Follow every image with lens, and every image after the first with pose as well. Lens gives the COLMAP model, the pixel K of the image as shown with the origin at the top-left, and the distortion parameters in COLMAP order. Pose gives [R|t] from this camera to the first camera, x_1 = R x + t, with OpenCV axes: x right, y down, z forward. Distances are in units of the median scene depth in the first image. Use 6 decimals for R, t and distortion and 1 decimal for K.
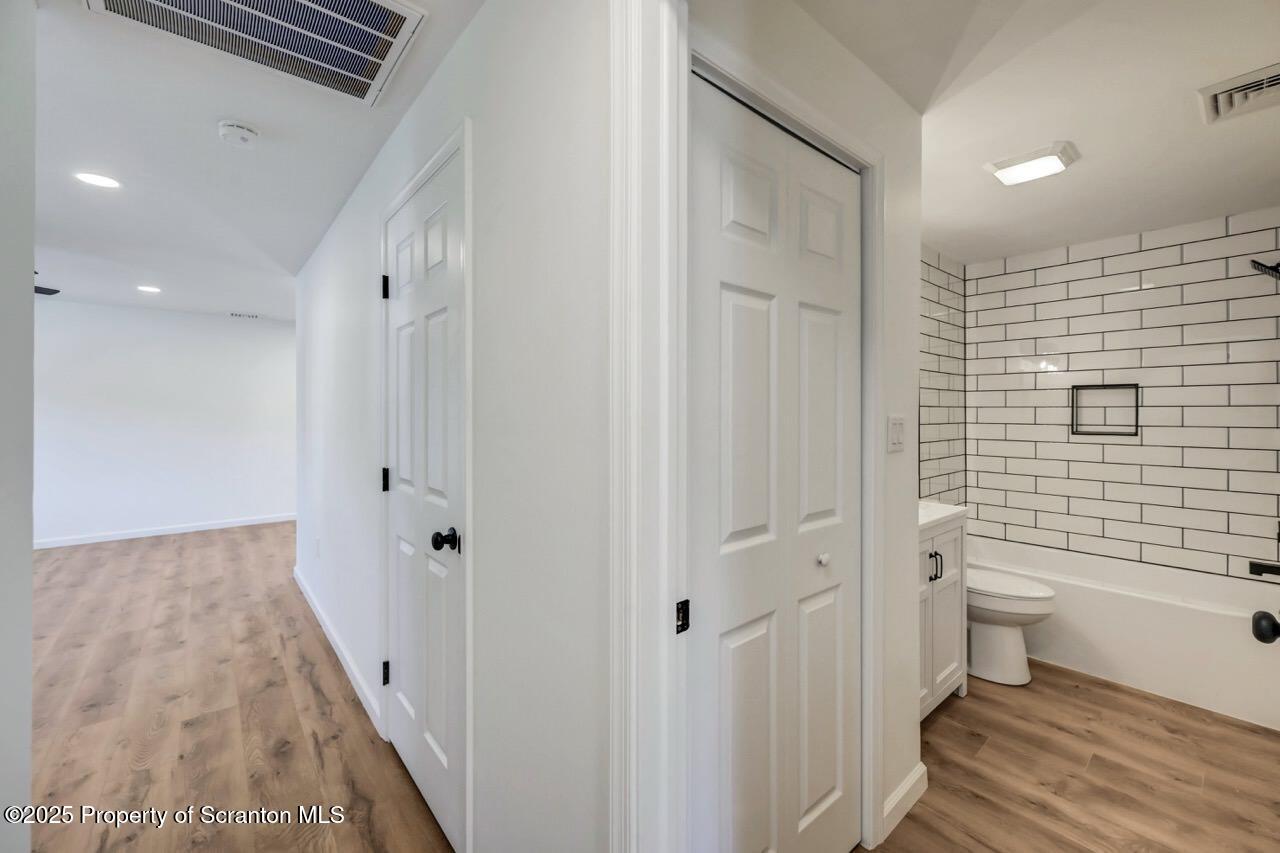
lens RADIAL K [[516.0, 0, 634.2], [0, 516.0, 416.5], [0, 0, 1]] dist [-0.002106, -0.000233]
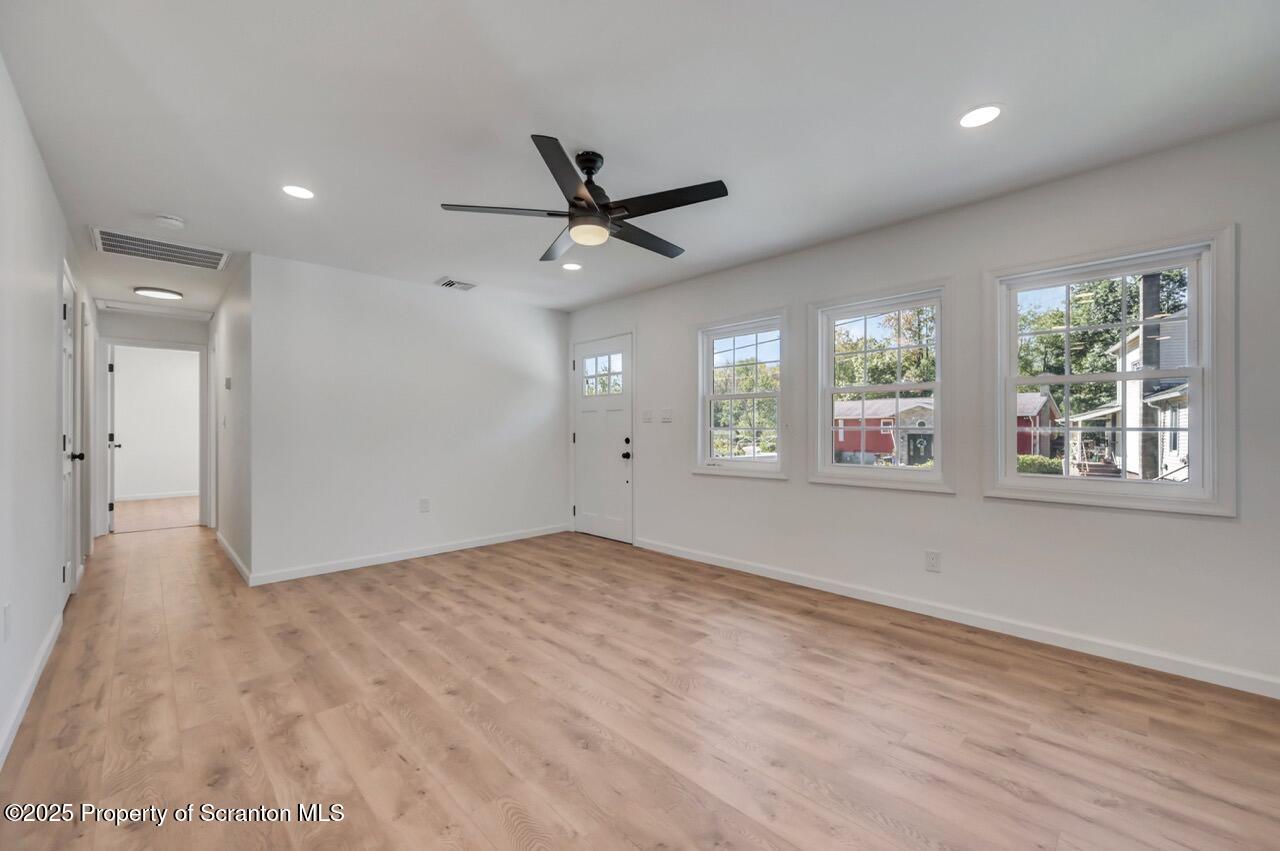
lens RADIAL K [[506.6, 0, 640.6], [0, 506.6, 428.1], [0, 0, 1]] dist [0.003171, 0.000162]
pose [[-0.996549, 0.003302, -0.082944, -1.397334], [0.002989, 0.999988, 0.003898, 0.047625], [0.082956, 0.003637, -0.996547, 1.791599]]
